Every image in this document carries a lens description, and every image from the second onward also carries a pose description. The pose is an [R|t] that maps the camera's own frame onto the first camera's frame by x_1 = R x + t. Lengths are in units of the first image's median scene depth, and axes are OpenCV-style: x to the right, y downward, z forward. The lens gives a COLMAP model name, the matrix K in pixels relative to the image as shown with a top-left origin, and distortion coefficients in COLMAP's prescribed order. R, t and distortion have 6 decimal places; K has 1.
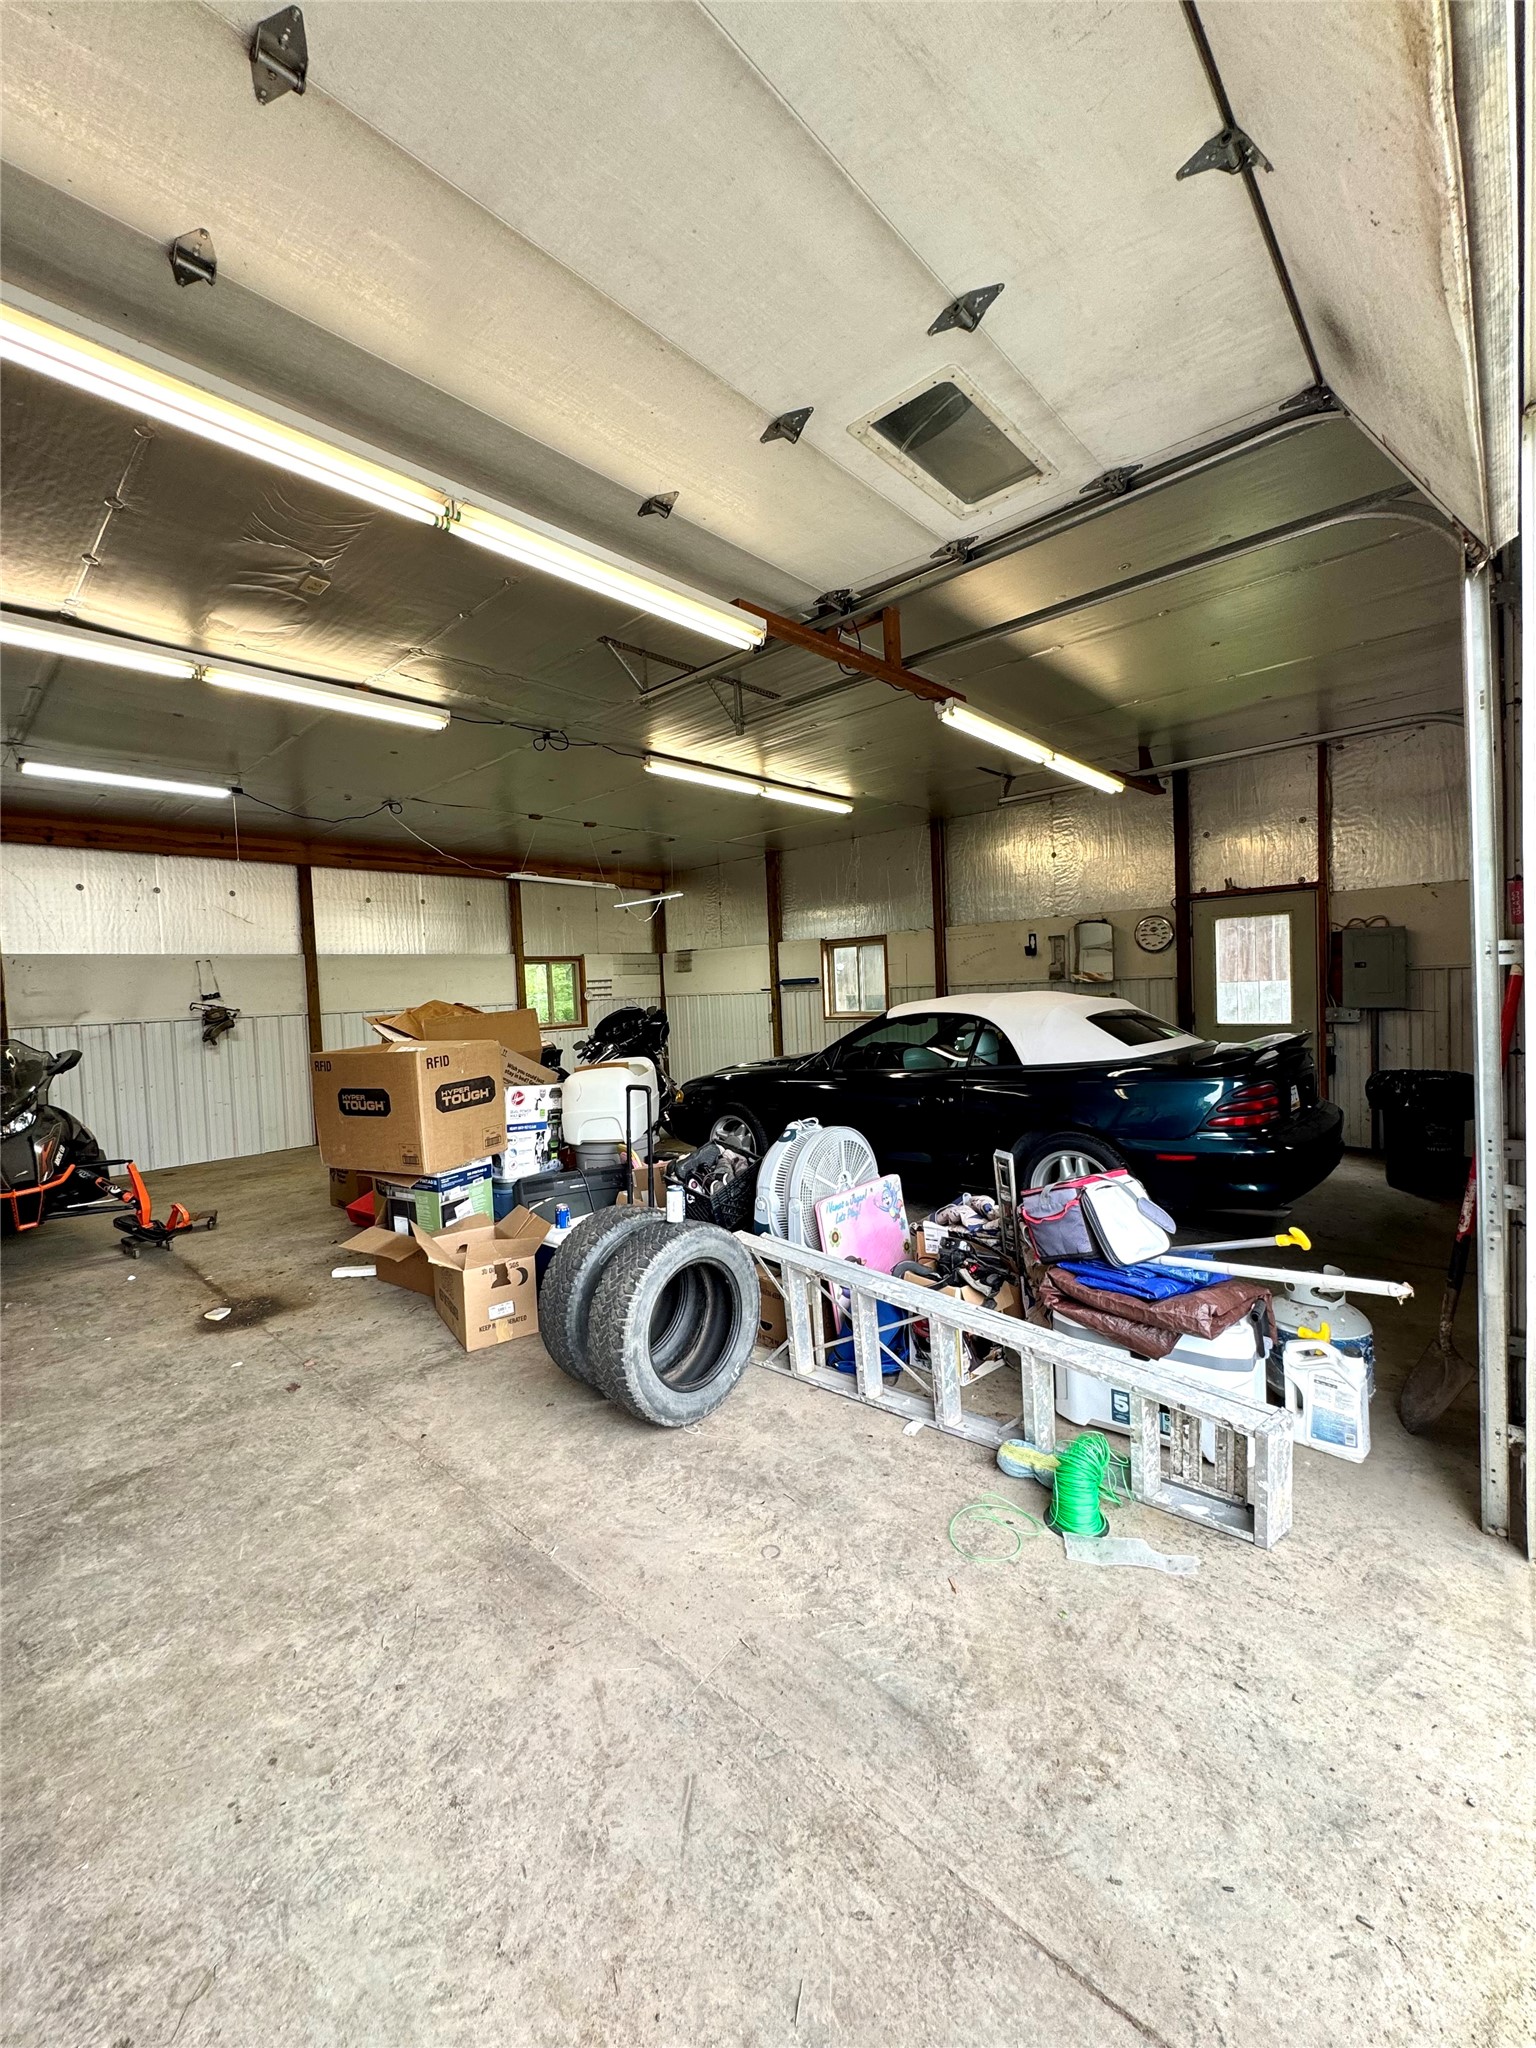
lens RADIAL K [[814.8, 0, 768.0], [0, 814.8, 1024.0], [0, 0, 1]] dist [0.000344, 0.000010]
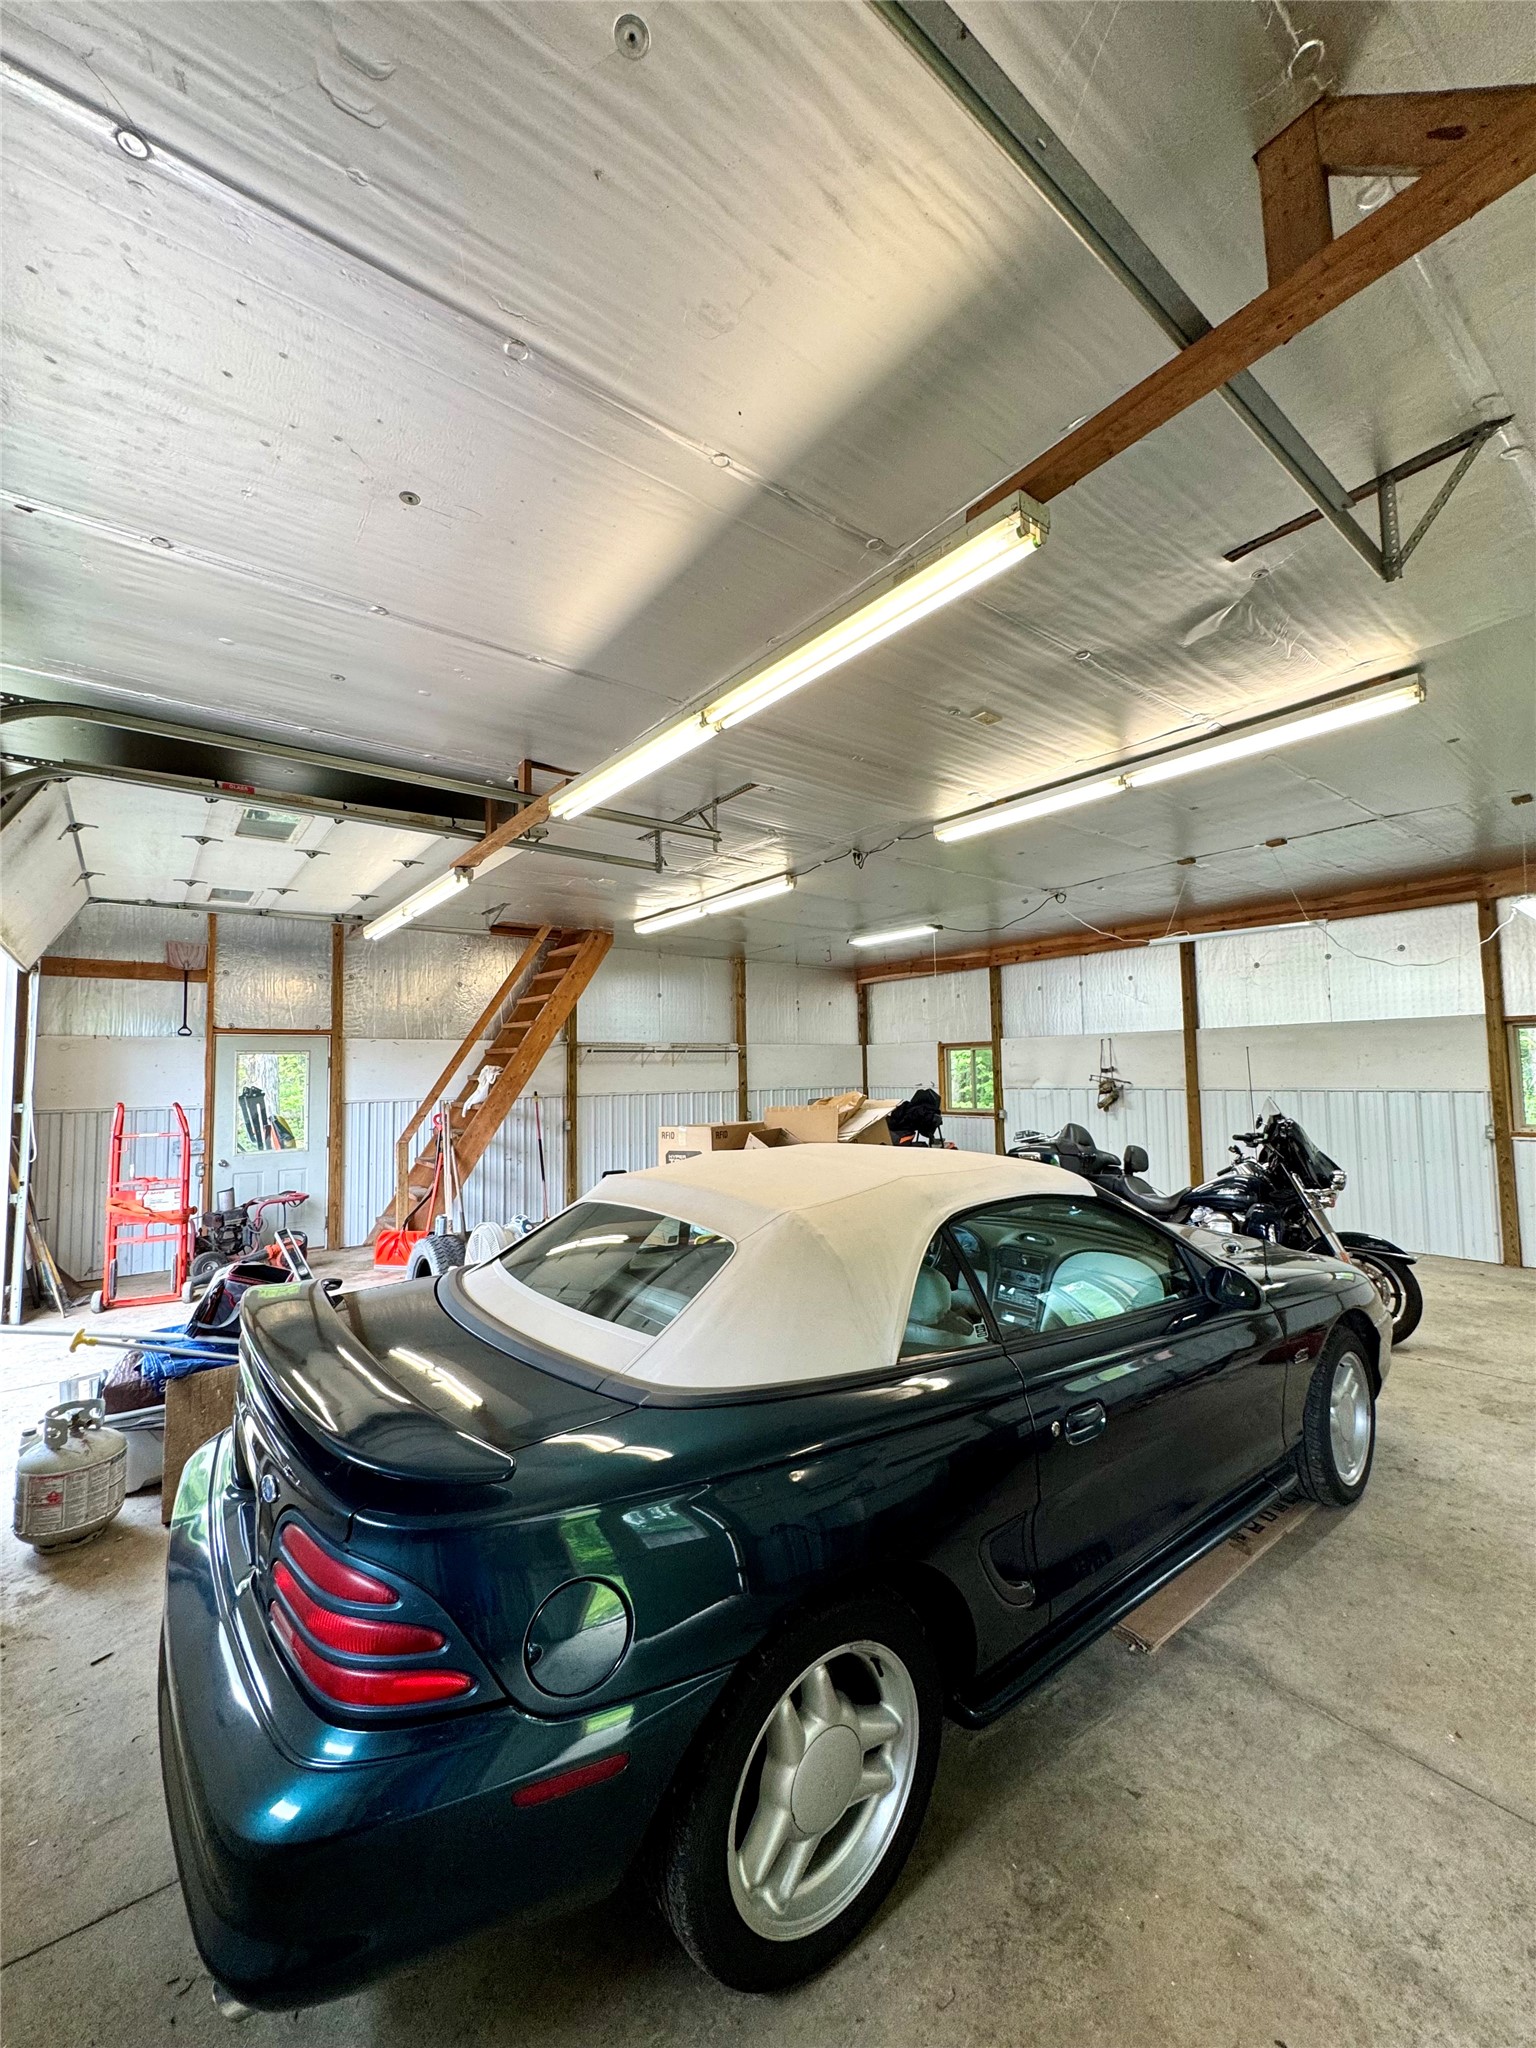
lens RADIAL K [[814.8, 0, 768.0], [0, 814.8, 1024.0], [0, 0, 1]] dist [0.000344, 0.000010]
pose [[-0.160811, -0.014652, -0.986876, 0.554740], [-0.021970, 0.999695, -0.011262, -0.076565], [0.986741, 0.019871, -0.161084, 0.719723]]
